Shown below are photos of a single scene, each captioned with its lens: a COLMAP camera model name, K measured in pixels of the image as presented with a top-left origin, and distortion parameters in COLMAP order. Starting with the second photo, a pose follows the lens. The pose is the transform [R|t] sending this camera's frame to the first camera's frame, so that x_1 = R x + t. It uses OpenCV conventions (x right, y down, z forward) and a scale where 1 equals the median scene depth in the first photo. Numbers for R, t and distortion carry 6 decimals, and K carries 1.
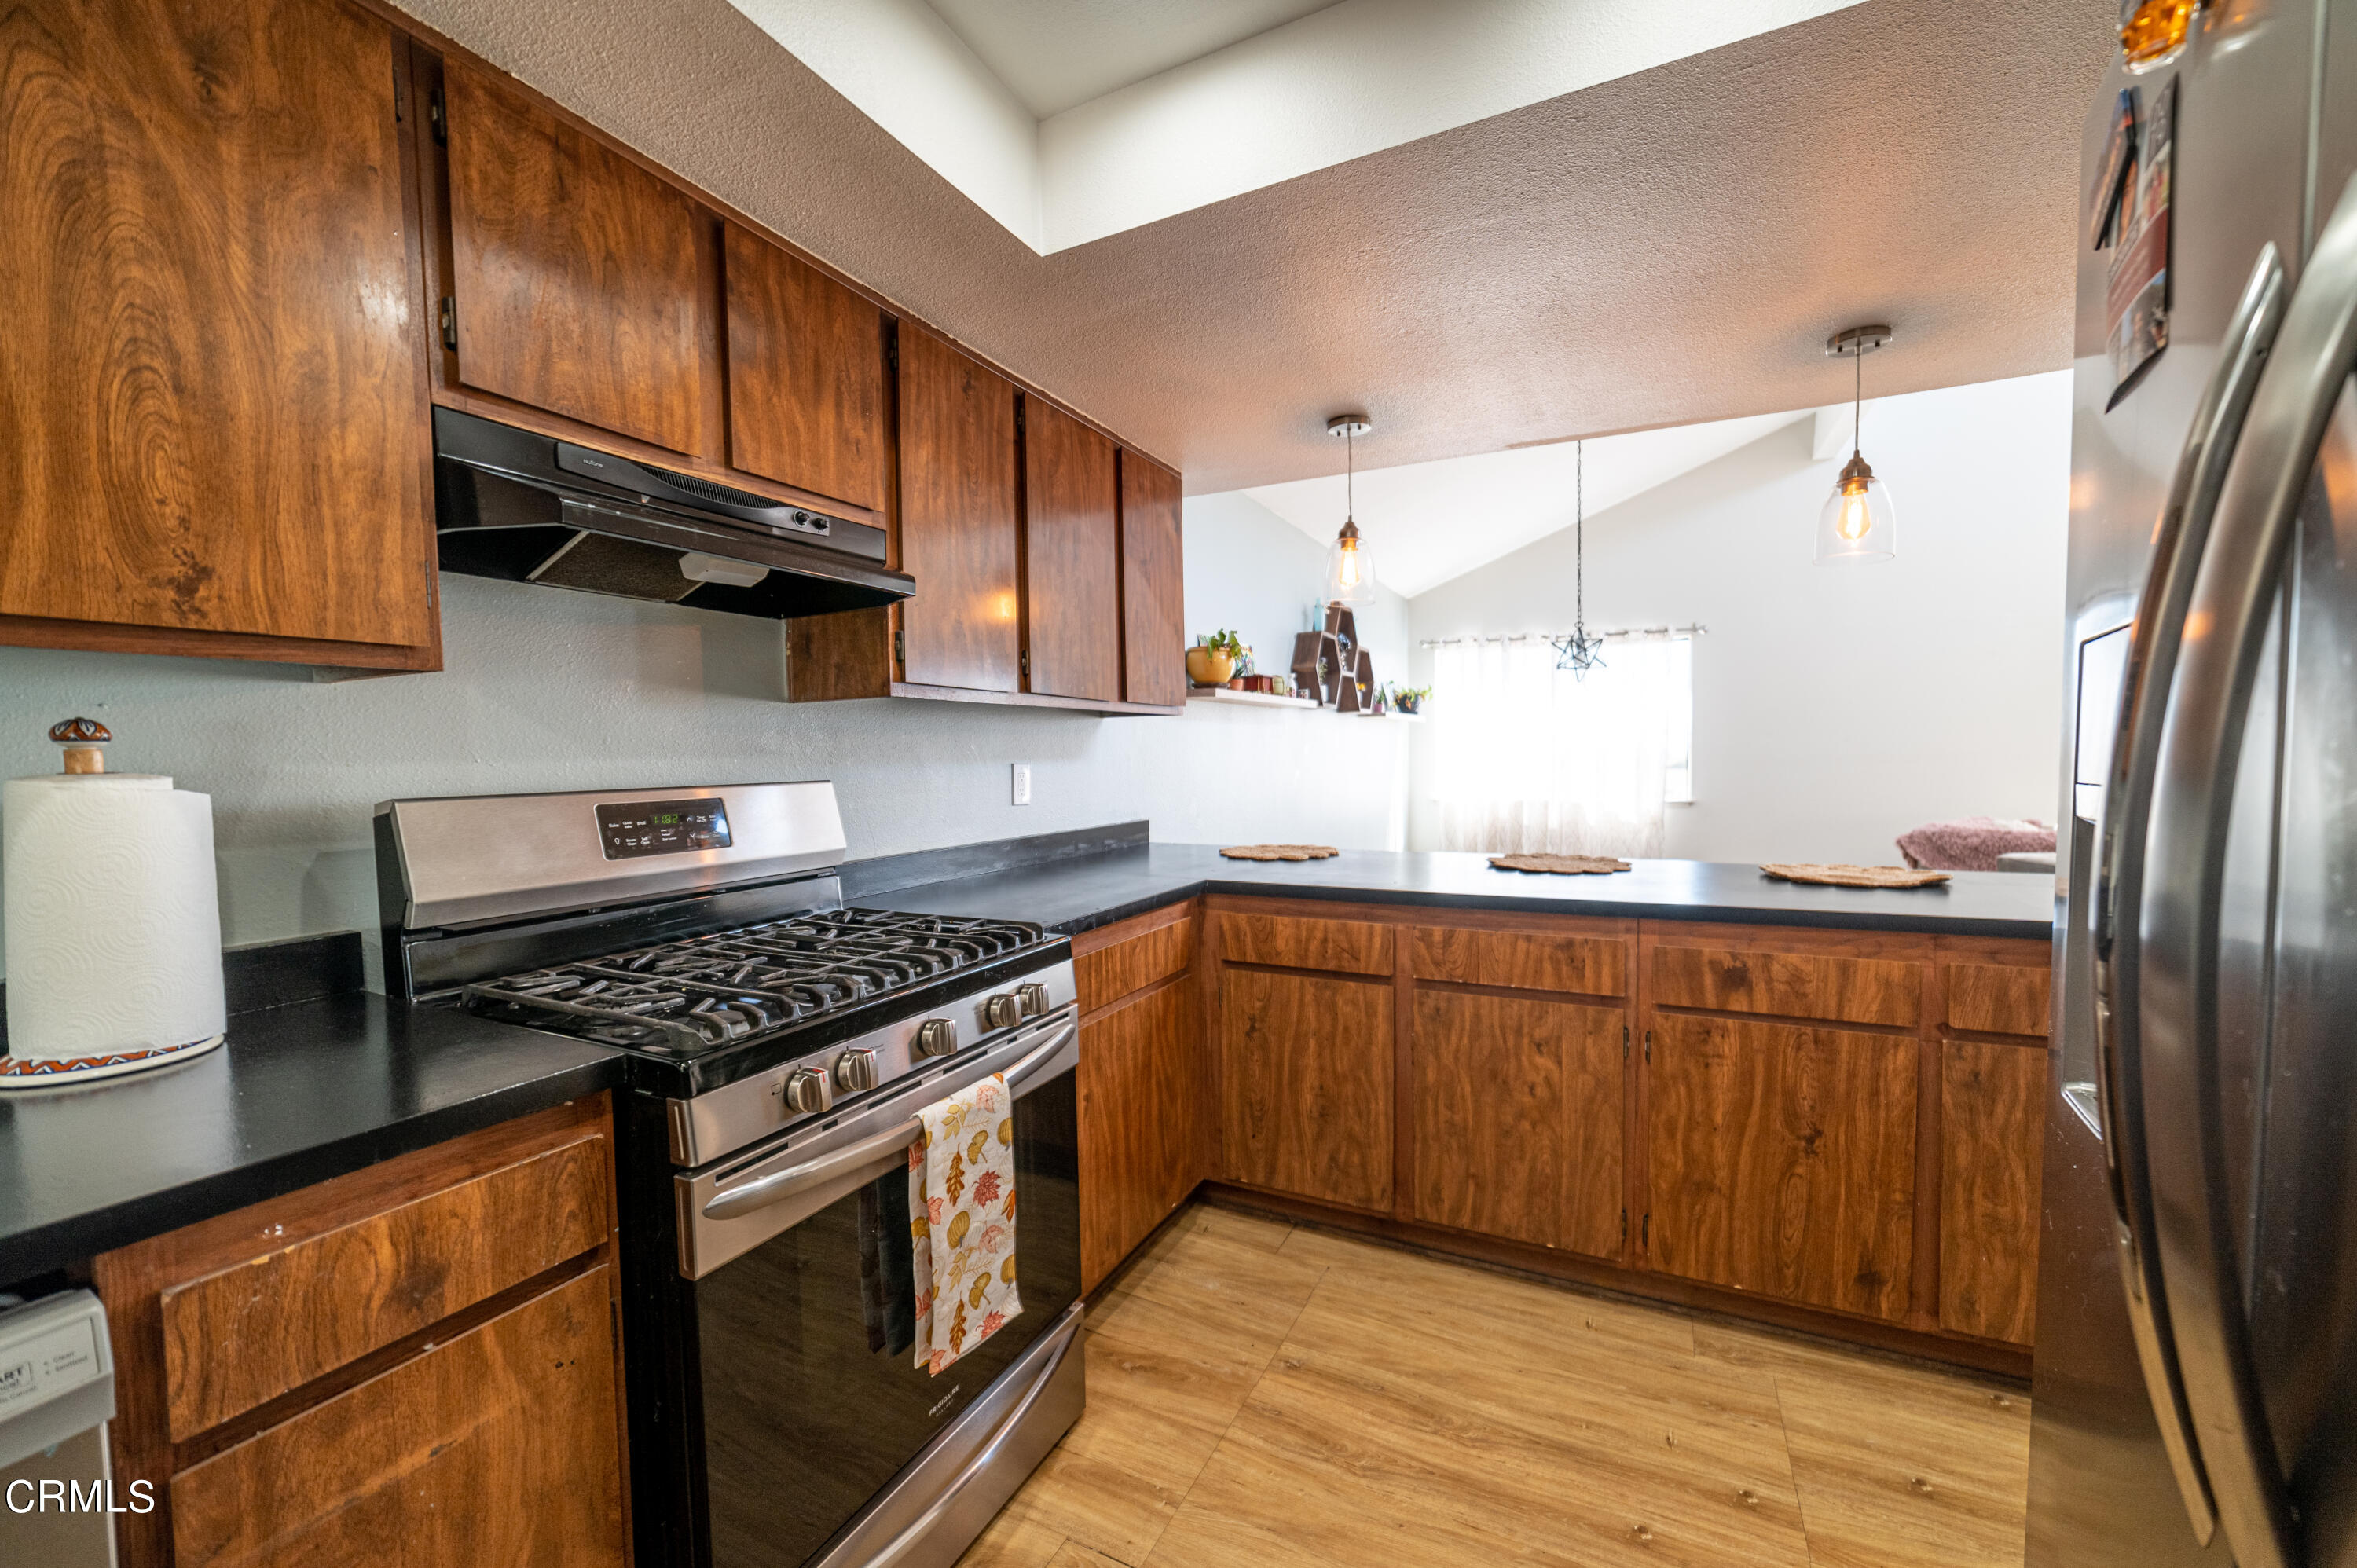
lens RADIAL K [[909.5, 0, 1187.4], [0, 909.5, 797.6], [0, 0, 1]] dist [-0.000923, -0.000260]
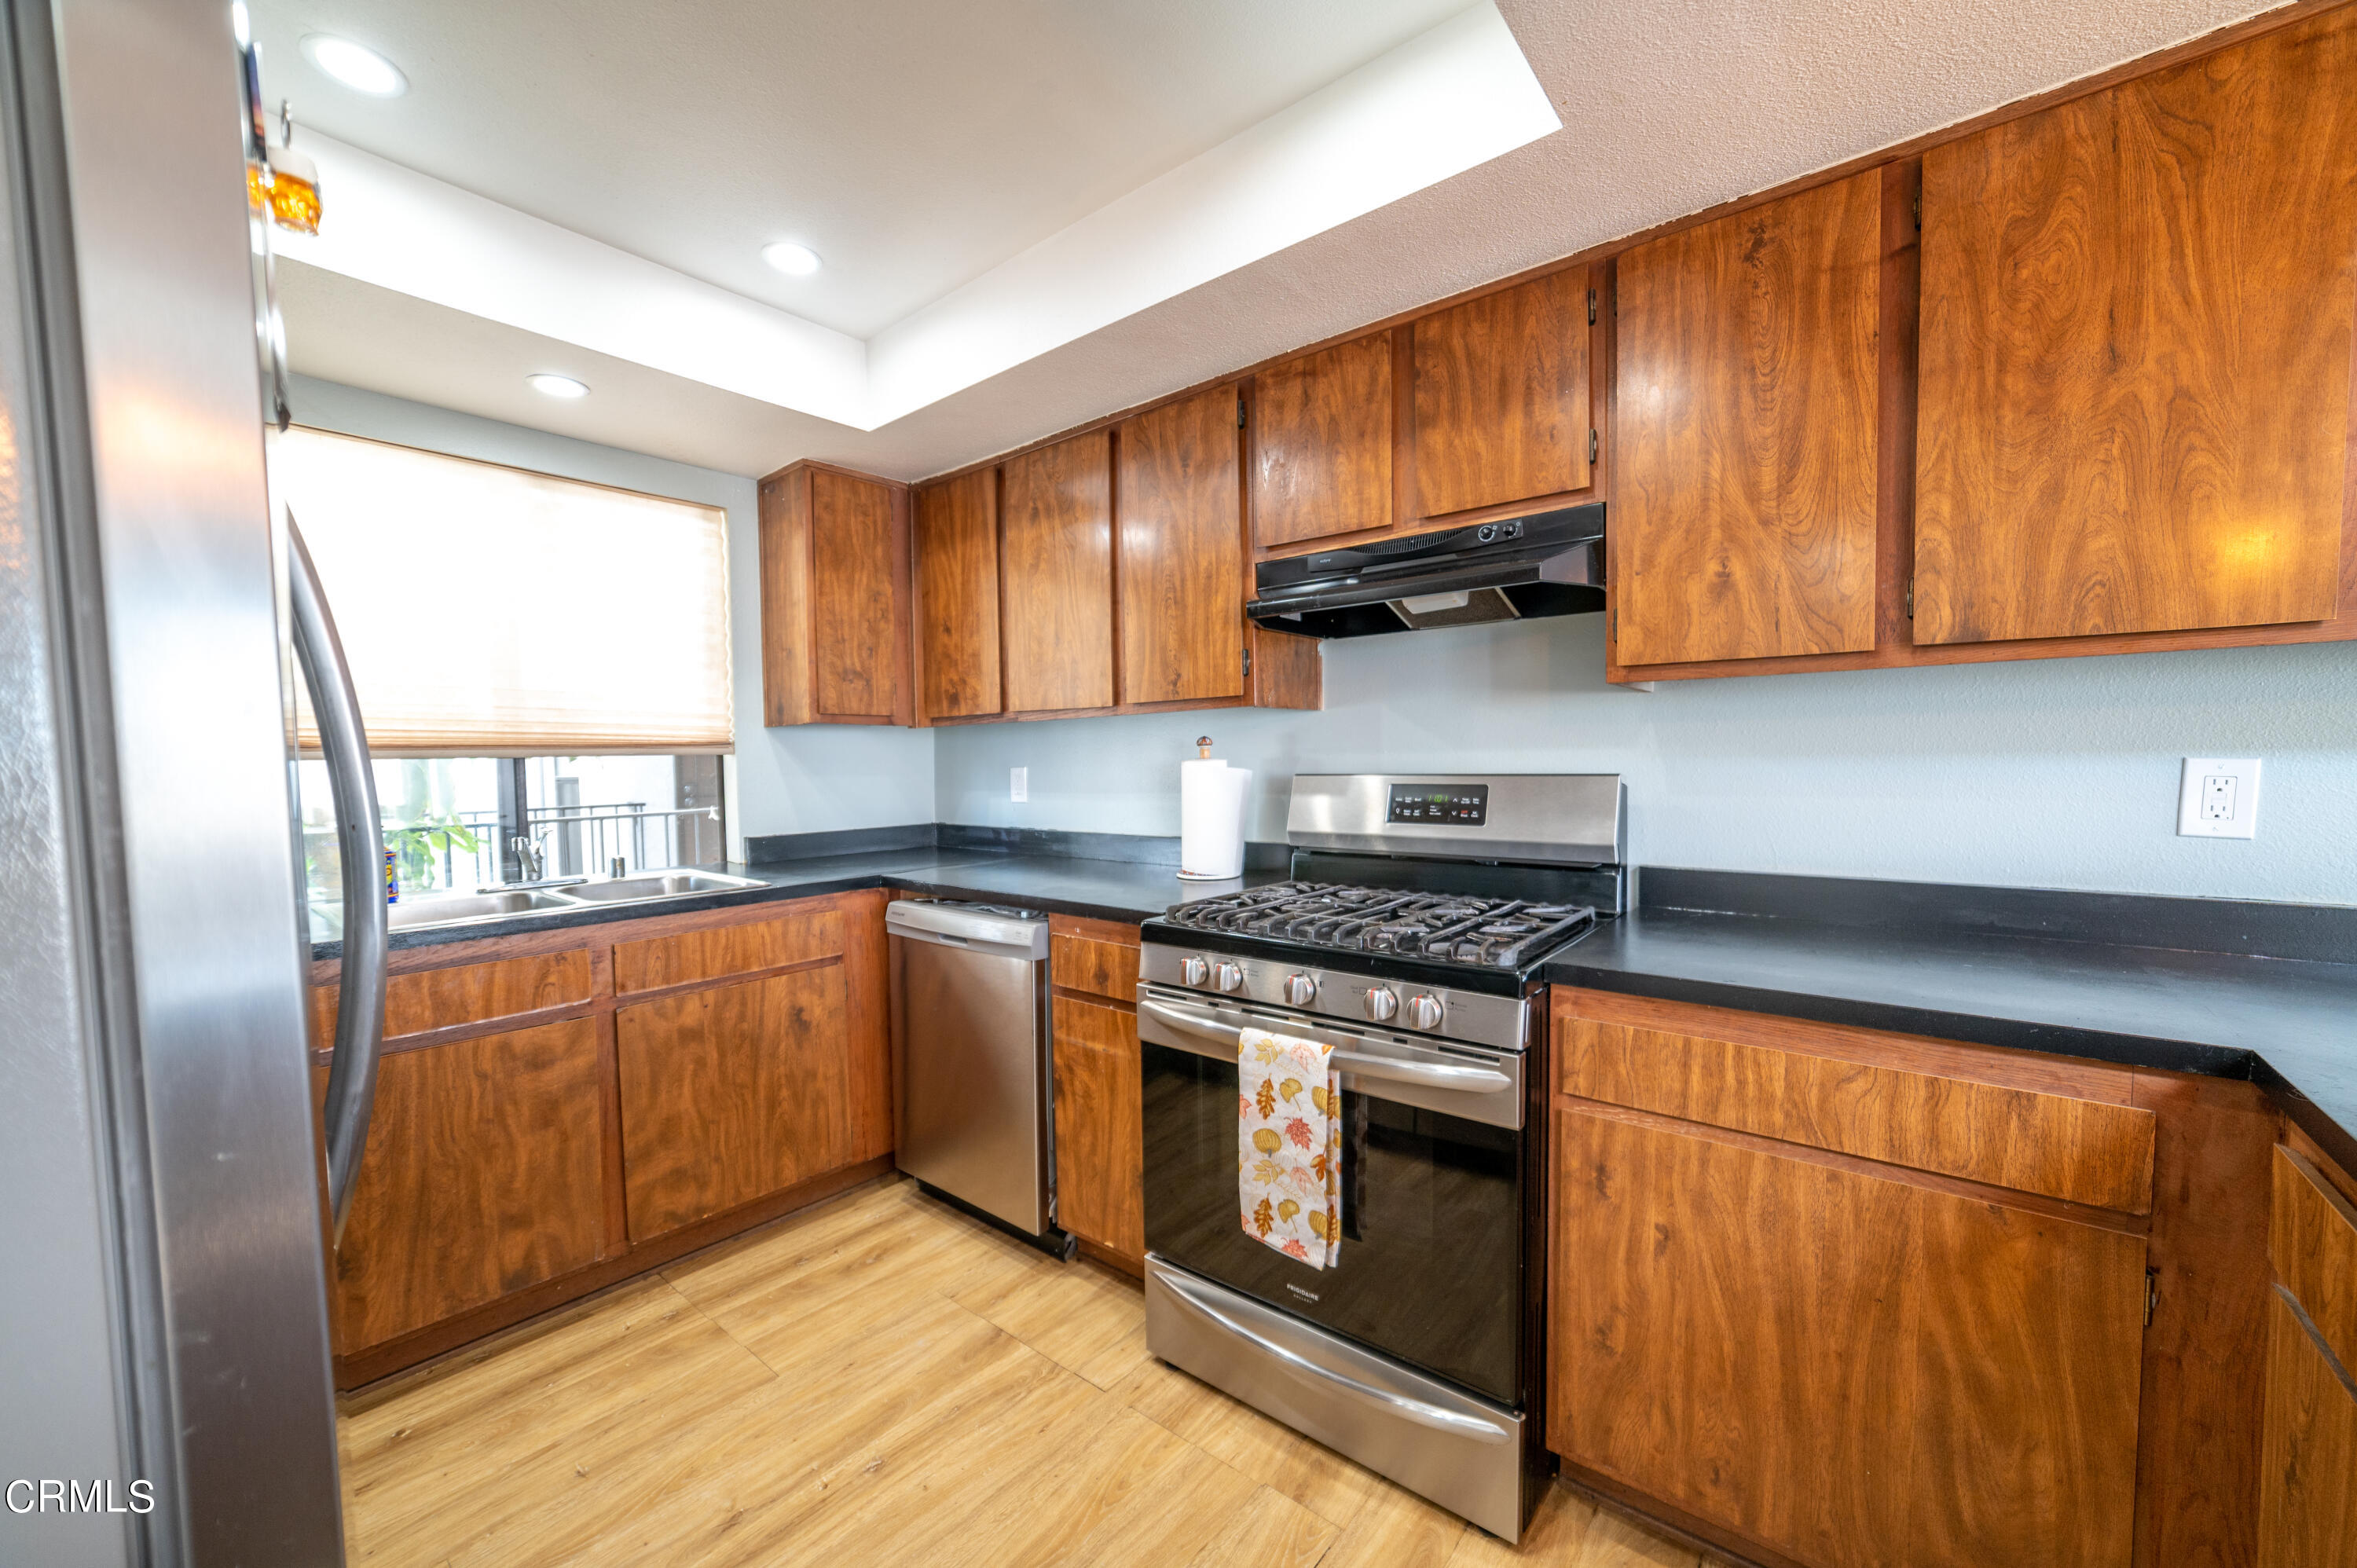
lens RADIAL K [[909.5, 0, 1187.4], [0, 909.5, 797.6], [0, 0, 1]] dist [-0.000923, -0.000260]
pose [[-0.204203, 0.063612, -0.976860, 0.705634], [-0.028168, 0.997091, 0.070818, -0.054213], [0.978523, 0.041977, -0.201817, 0.840620]]
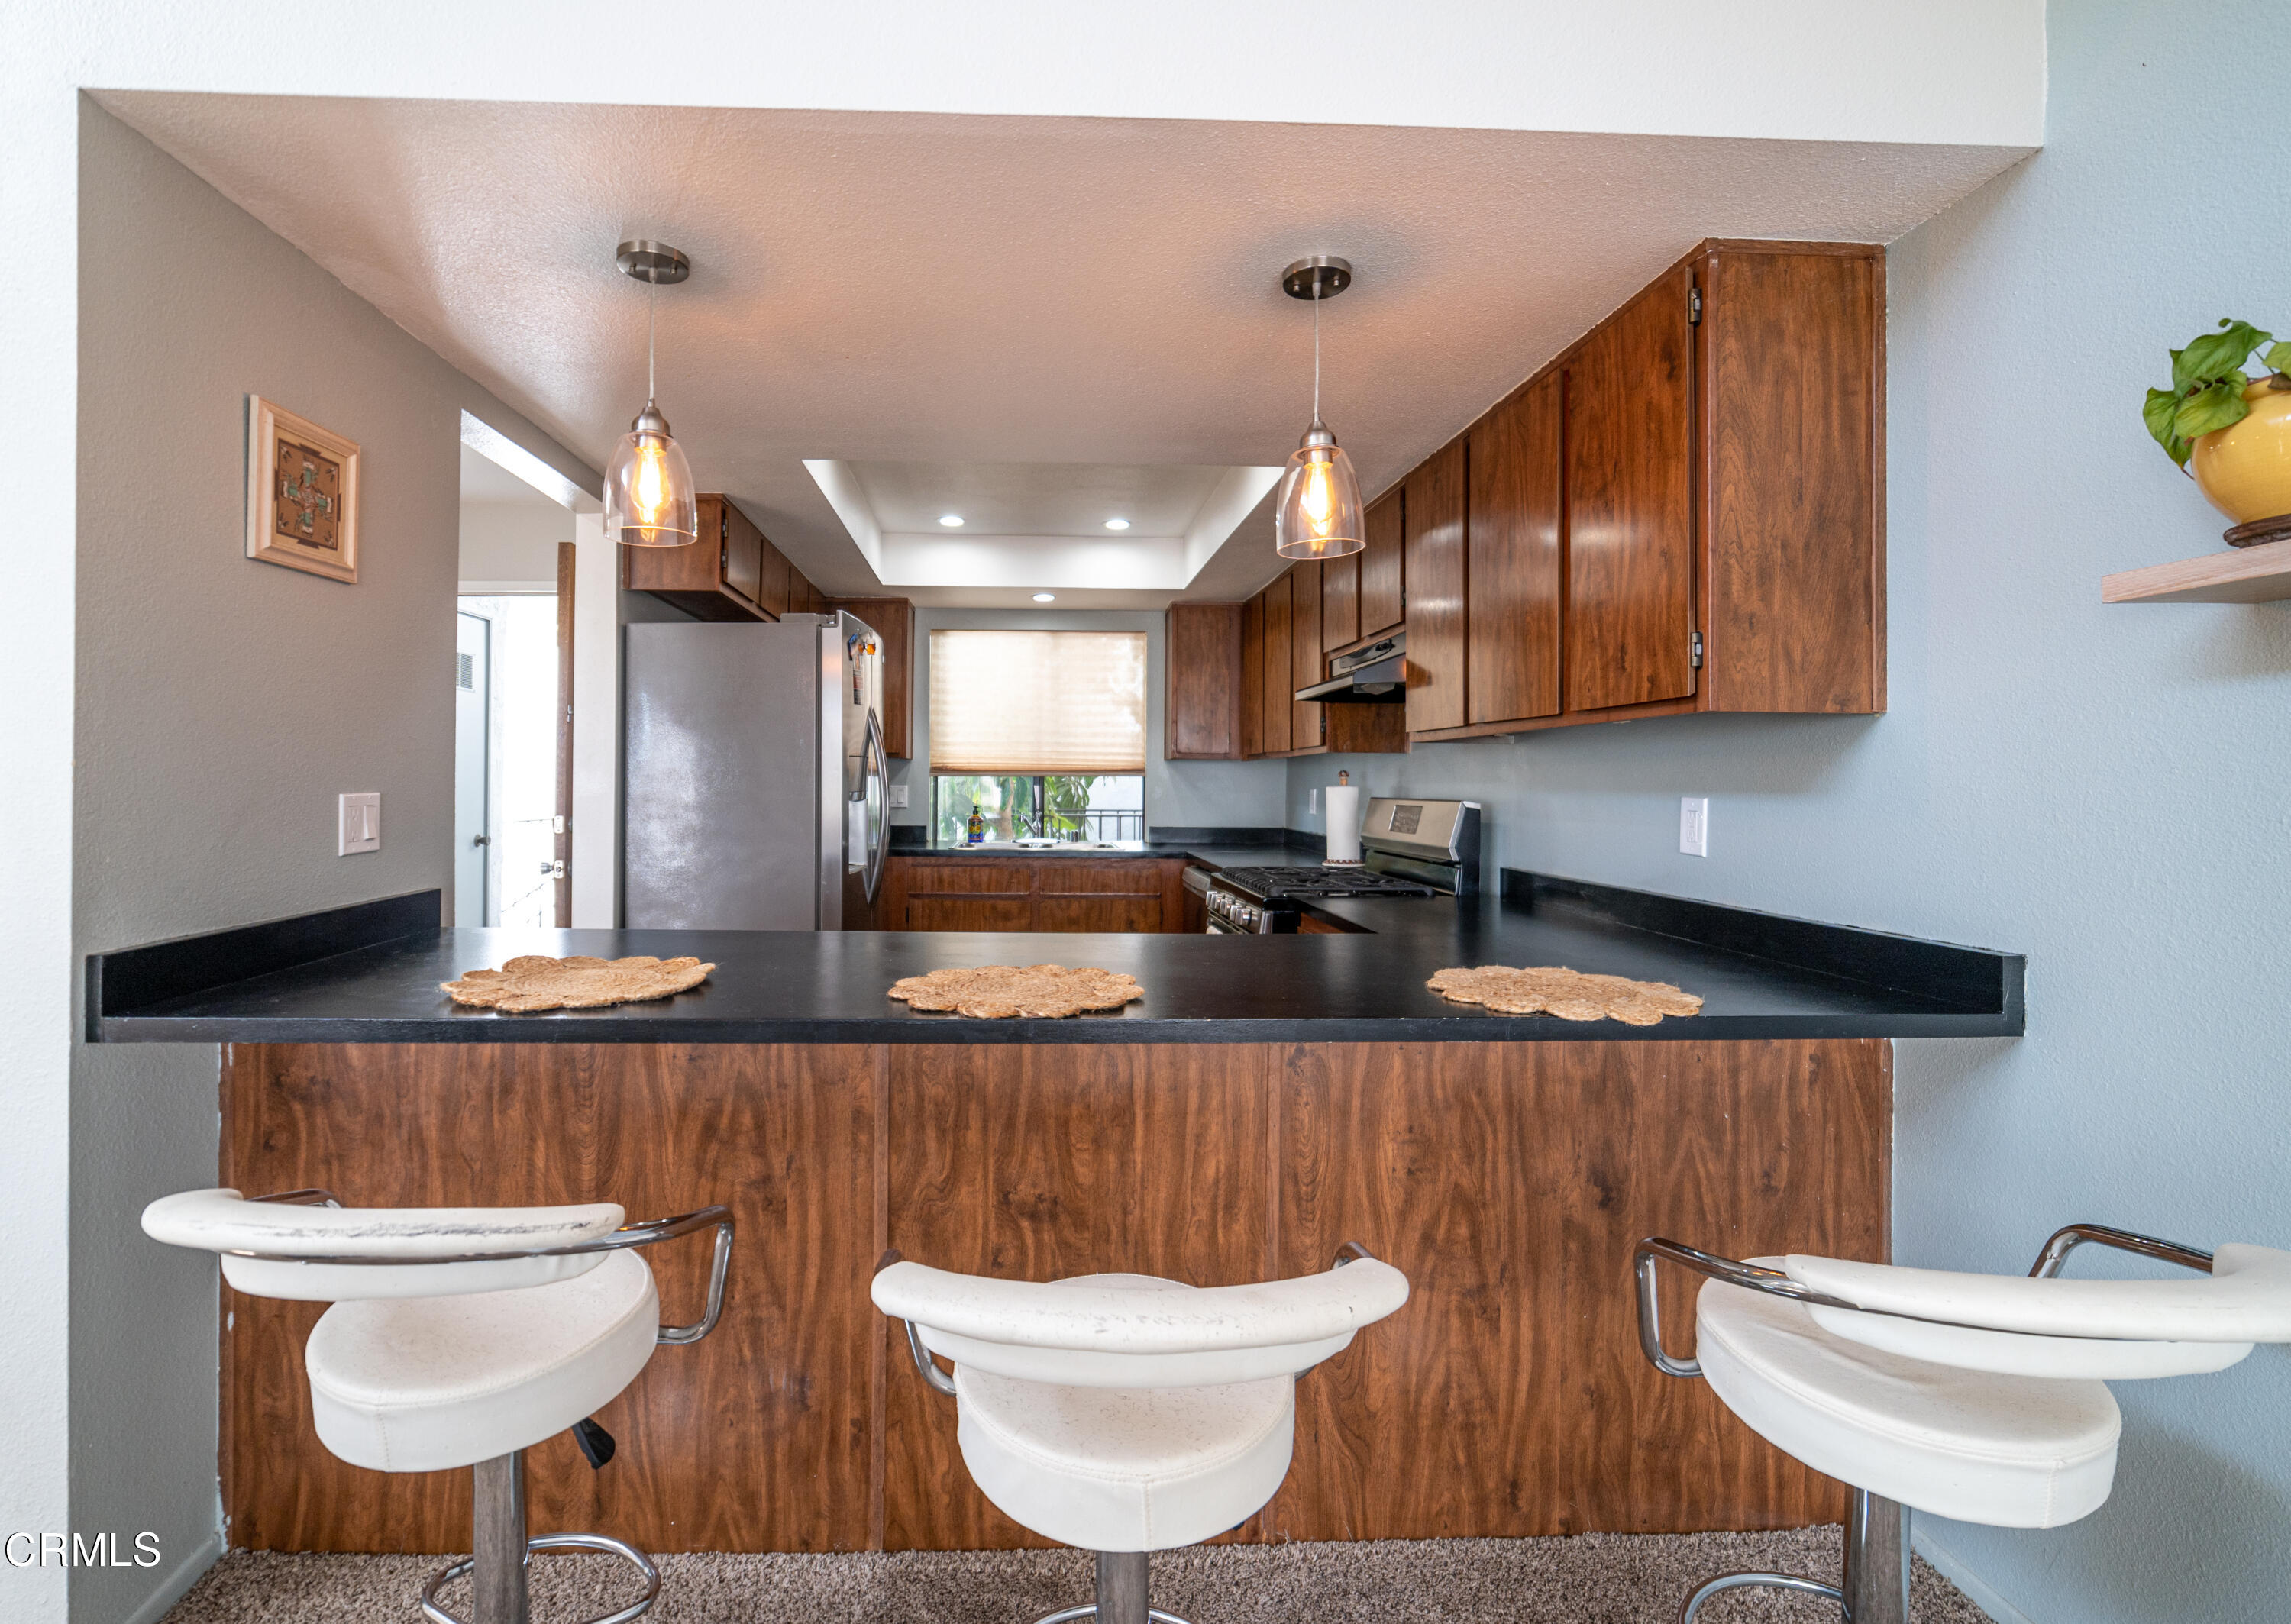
lens RADIAL K [[1278.1, 0, 1137.2], [0, 1278.1, 773.1], [0, 0, 1]] dist [-0.043656, 0.000009]
pose [[-0.867185, 0.003530, -0.497973, 1.120294], [-0.019412, 0.998975, 0.040886, -0.142991], [0.497607, 0.045122, -0.866228, 2.660695]]
